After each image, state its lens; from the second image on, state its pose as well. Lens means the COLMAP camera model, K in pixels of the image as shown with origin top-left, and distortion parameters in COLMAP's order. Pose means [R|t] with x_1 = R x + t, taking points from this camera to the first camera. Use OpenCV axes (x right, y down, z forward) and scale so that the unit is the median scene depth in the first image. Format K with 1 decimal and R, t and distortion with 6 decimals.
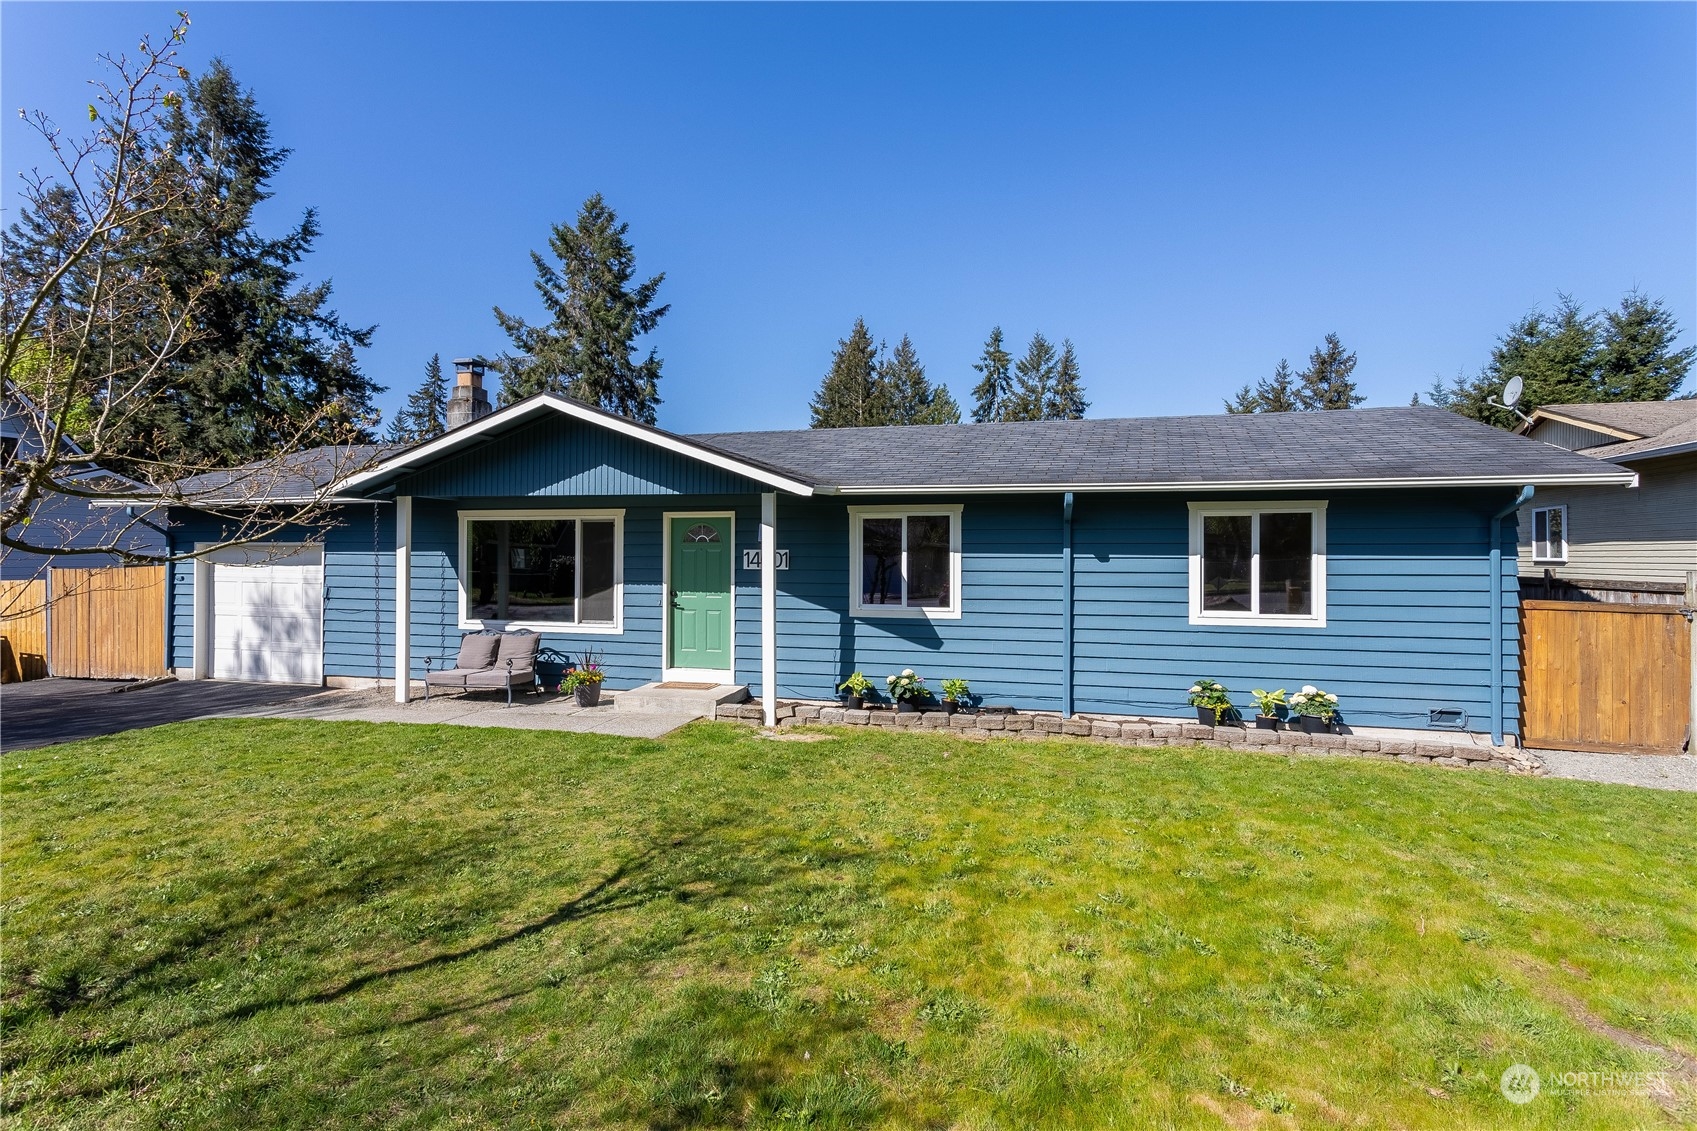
lens RADIAL K [[797.3, 0, 841.8], [0, 797.3, 550.3], [0, 0, 1]] dist [0.003470, 0.000055]
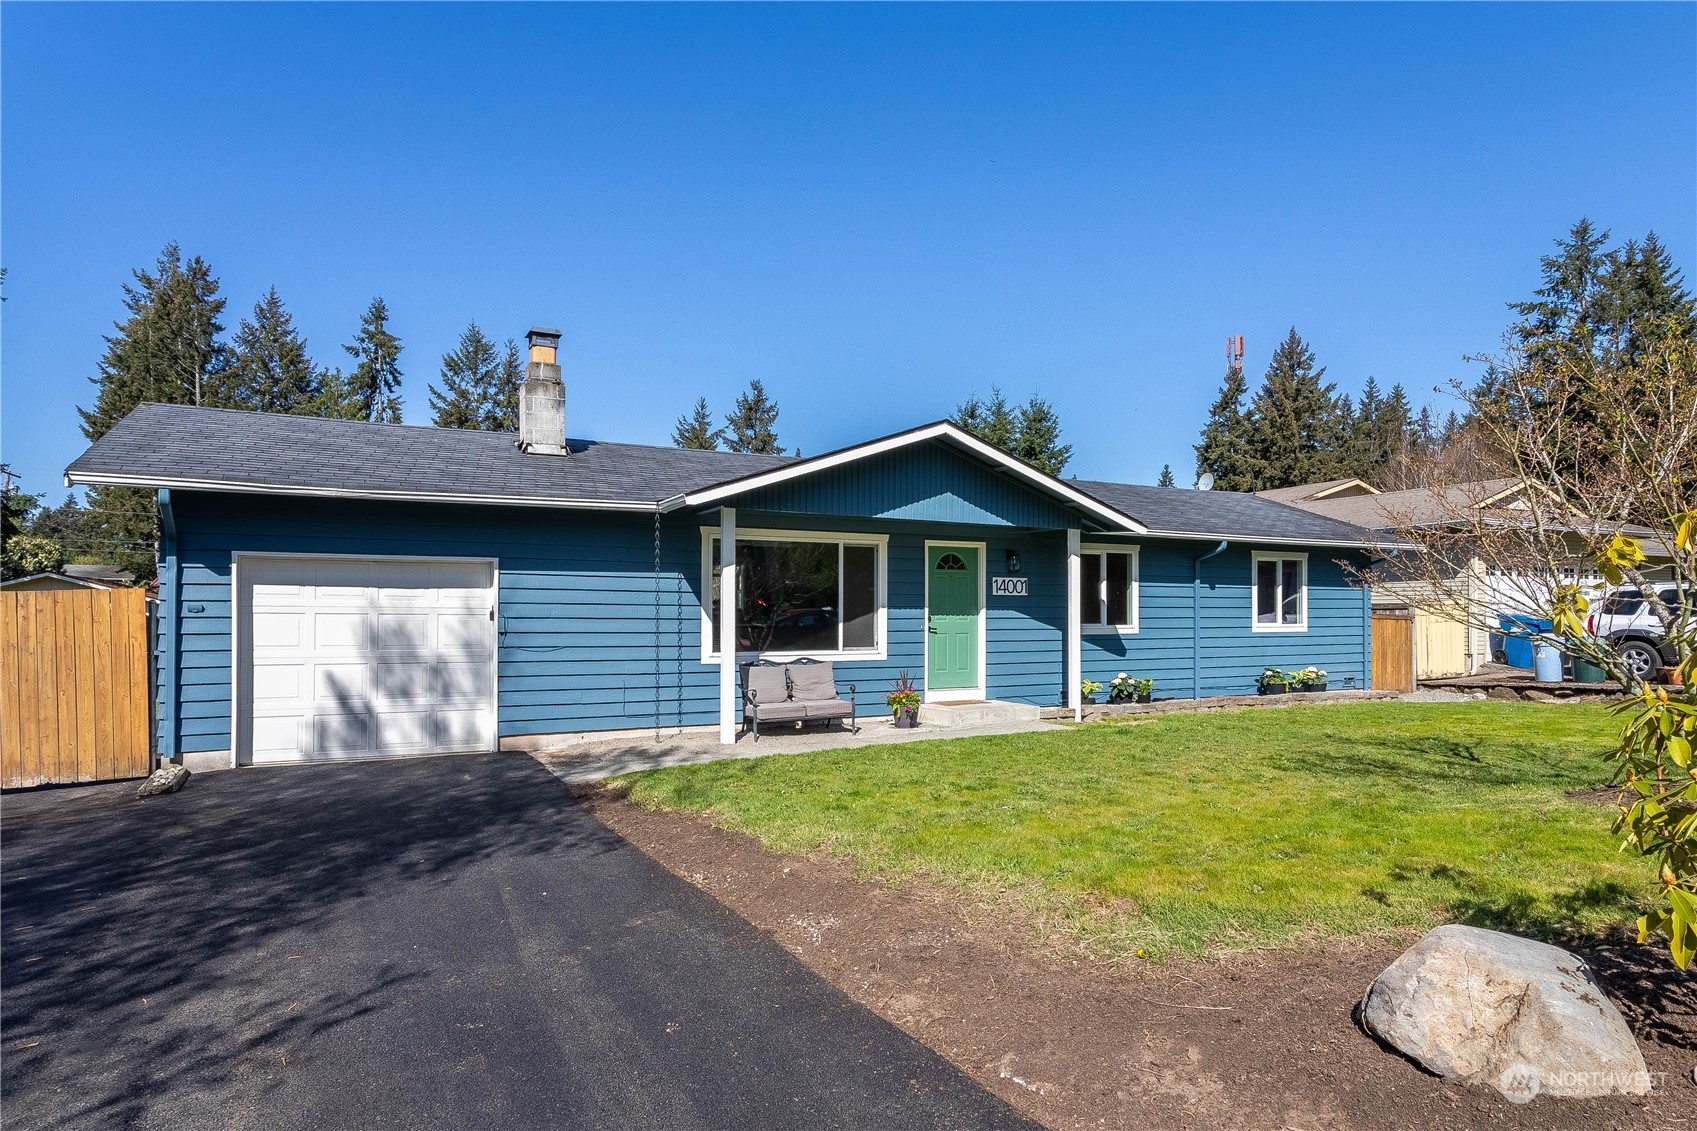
lens RADIAL K [[992.6, 0, 871.9], [0, 992.6, 602.9], [0, 0, 1]] dist [0.003817, 0.002449]
pose [[0.739196, 0.003160, 0.673483, -1.087247], [-0.002299, 0.999995, -0.002169, 0.035403], [-0.673486, 0.000055, 0.739200, 0.085299]]
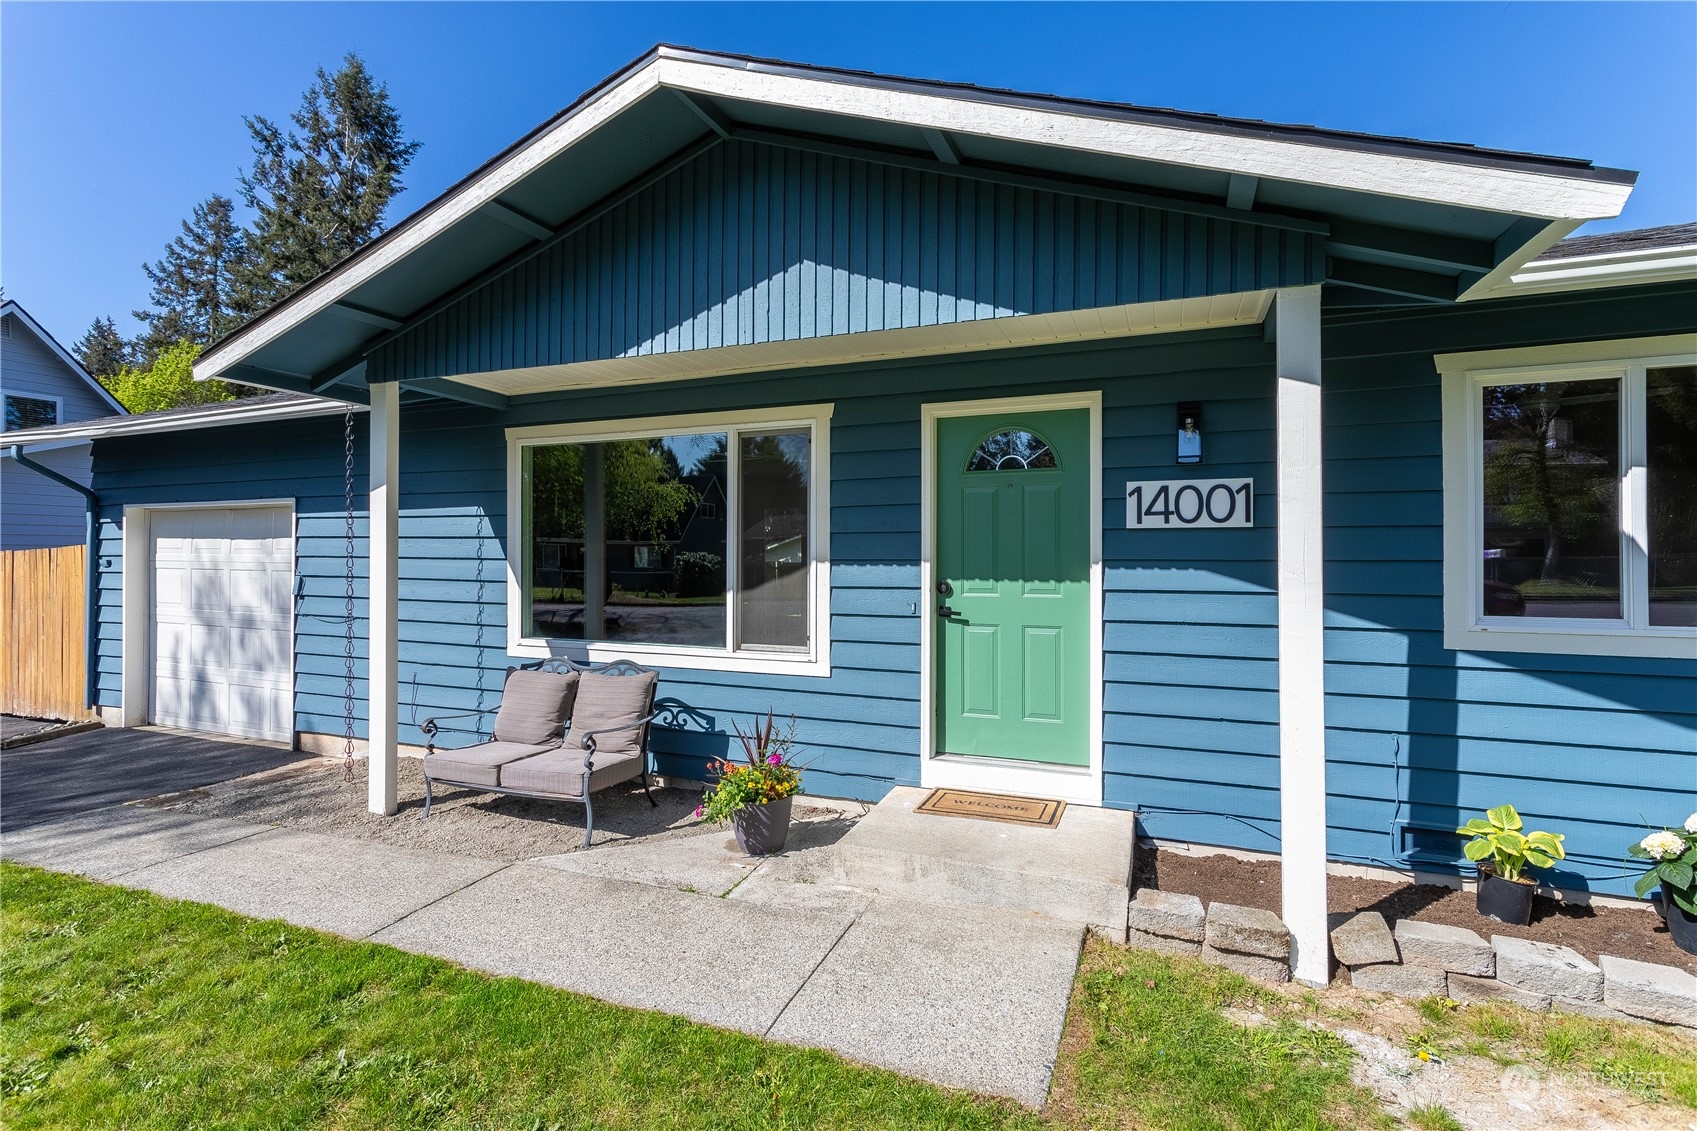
lens RADIAL K [[786.2, 0, 846.1], [0, 786.2, 545.6], [0, 0, 1]] dist [-0.000053, -0.000038]
pose [[0.990943, -0.005299, -0.134175, -0.196237], [0.004215, 0.999956, -0.008366, 0.032715], [0.134213, 0.007725, 0.990922, 0.532249]]
